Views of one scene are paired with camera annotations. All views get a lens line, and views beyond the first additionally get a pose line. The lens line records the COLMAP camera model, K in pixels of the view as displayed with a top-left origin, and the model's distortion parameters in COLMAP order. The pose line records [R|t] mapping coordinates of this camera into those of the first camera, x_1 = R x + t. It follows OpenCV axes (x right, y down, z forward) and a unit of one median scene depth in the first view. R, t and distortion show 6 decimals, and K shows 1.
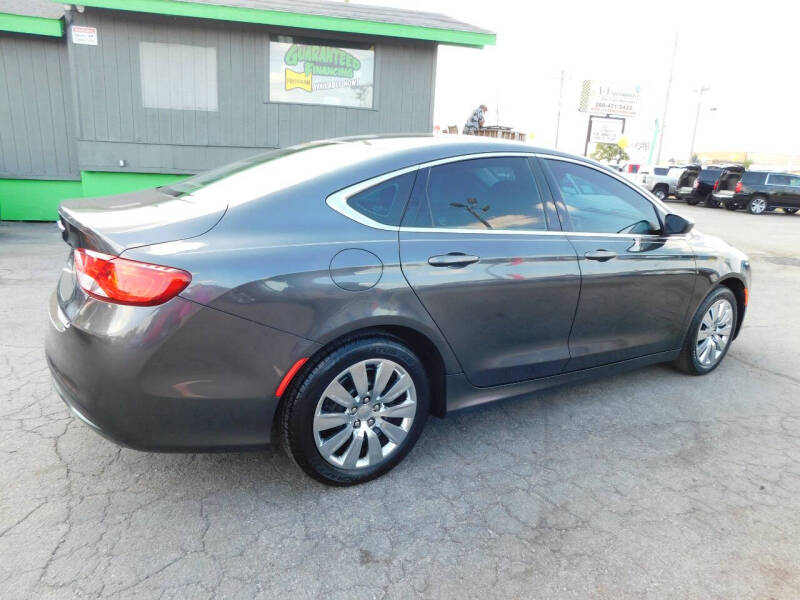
lens RADIAL K [[551.4, 0, 405.9], [0, 551.4, 304.0], [0, 0, 1]] dist [-0.083260, 0.071551]
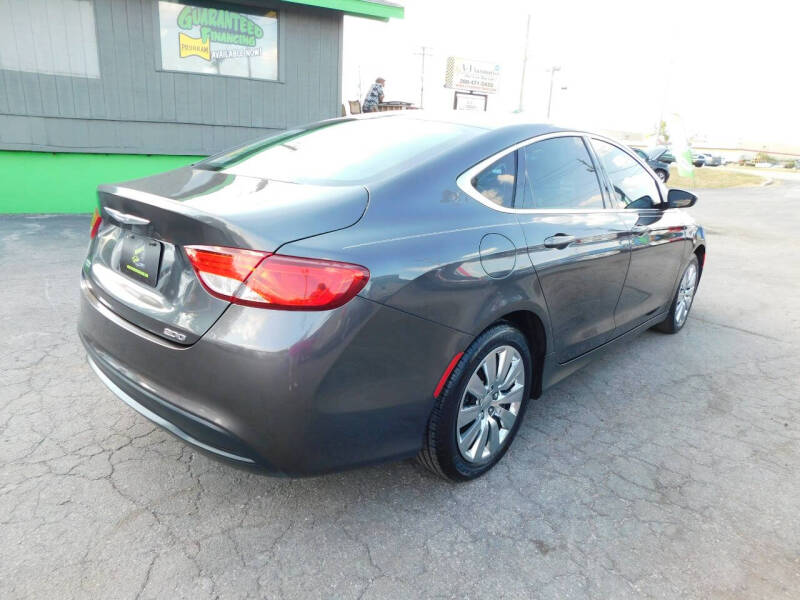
lens RADIAL K [[551.4, 0, 405.9], [0, 551.4, 304.0], [0, 0, 1]] dist [-0.083260, 0.071551]
pose [[0.964194, -0.073337, 0.254857, -0.394250], [0.062441, 0.996765, 0.050594, -0.028917], [-0.257743, -0.032869, 0.965654, 0.094244]]
